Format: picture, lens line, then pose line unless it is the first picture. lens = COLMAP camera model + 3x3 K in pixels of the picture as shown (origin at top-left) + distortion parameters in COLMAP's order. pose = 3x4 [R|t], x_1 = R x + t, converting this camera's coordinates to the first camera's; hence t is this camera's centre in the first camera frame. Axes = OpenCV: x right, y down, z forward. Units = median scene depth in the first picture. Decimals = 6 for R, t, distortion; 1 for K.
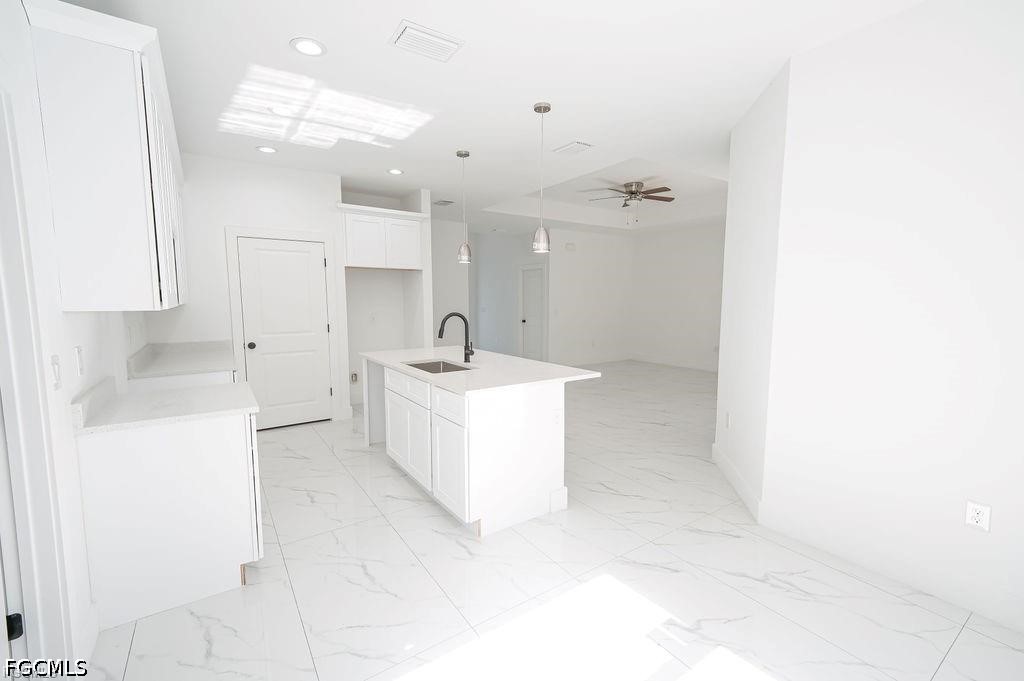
lens RADIAL K [[447.0, 0, 528.8], [0, 447.0, 342.8], [0, 0, 1]] dist [0.000143, -0.000070]
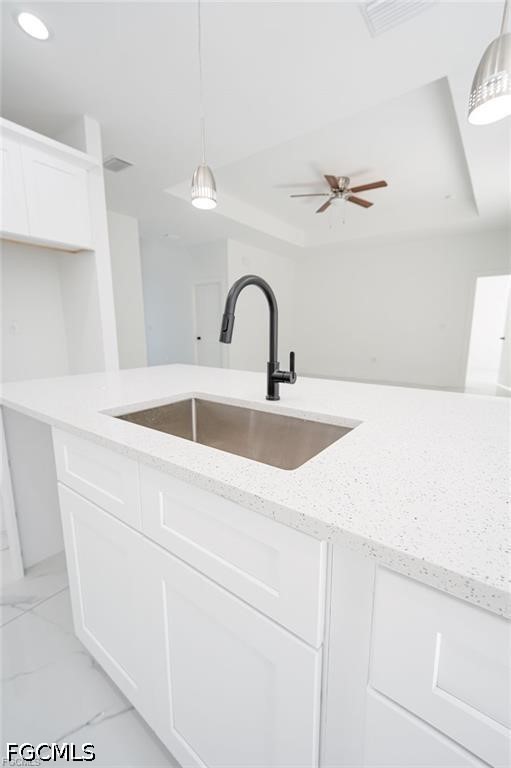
lens RADIAL K [[309.8, 0, 255.5], [0, 309.8, 384.0], [0, 0, 1]] dist [-0.000108, -0.000190]
pose [[0.950882, -0.059646, 0.303751, -0.235296], [0.037020, 0.996130, 0.079714, 0.004058], [-0.307331, -0.064554, 0.949411, 0.697570]]
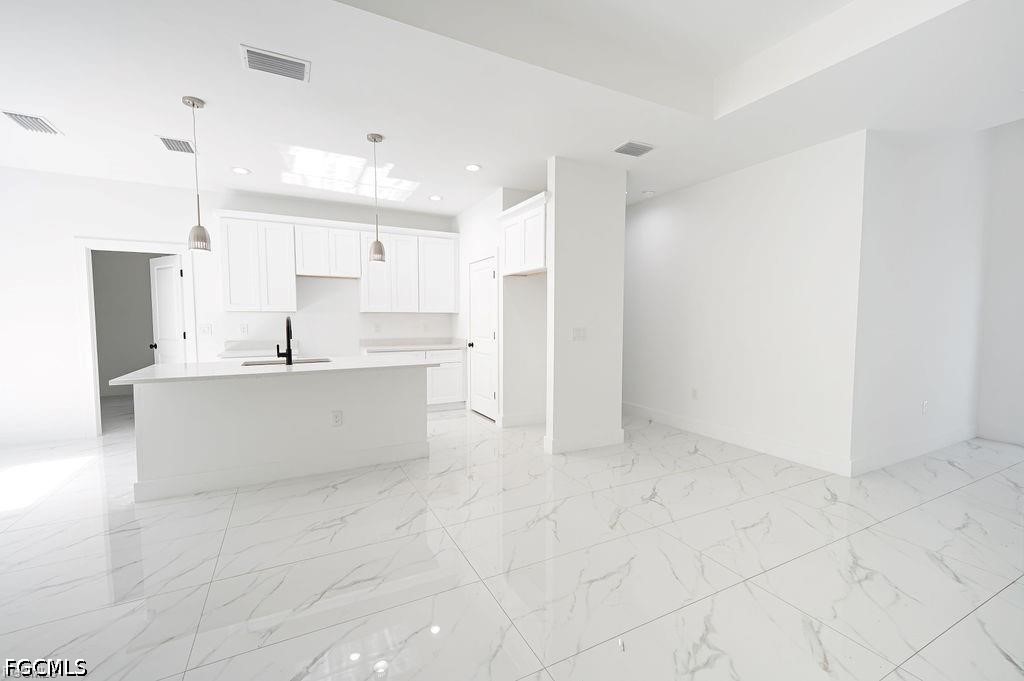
lens RADIAL K [[432.0, 0, 514.9], [0, 432.0, 351.1], [0, 0, 1]] dist [0.000707, 0.000049]
pose [[-0.140622, 0.071120, -0.987506, 0.721429], [-0.095405, 0.991802, 0.085015, -0.113911], [0.985456, 0.106168, -0.132684, 1.517915]]
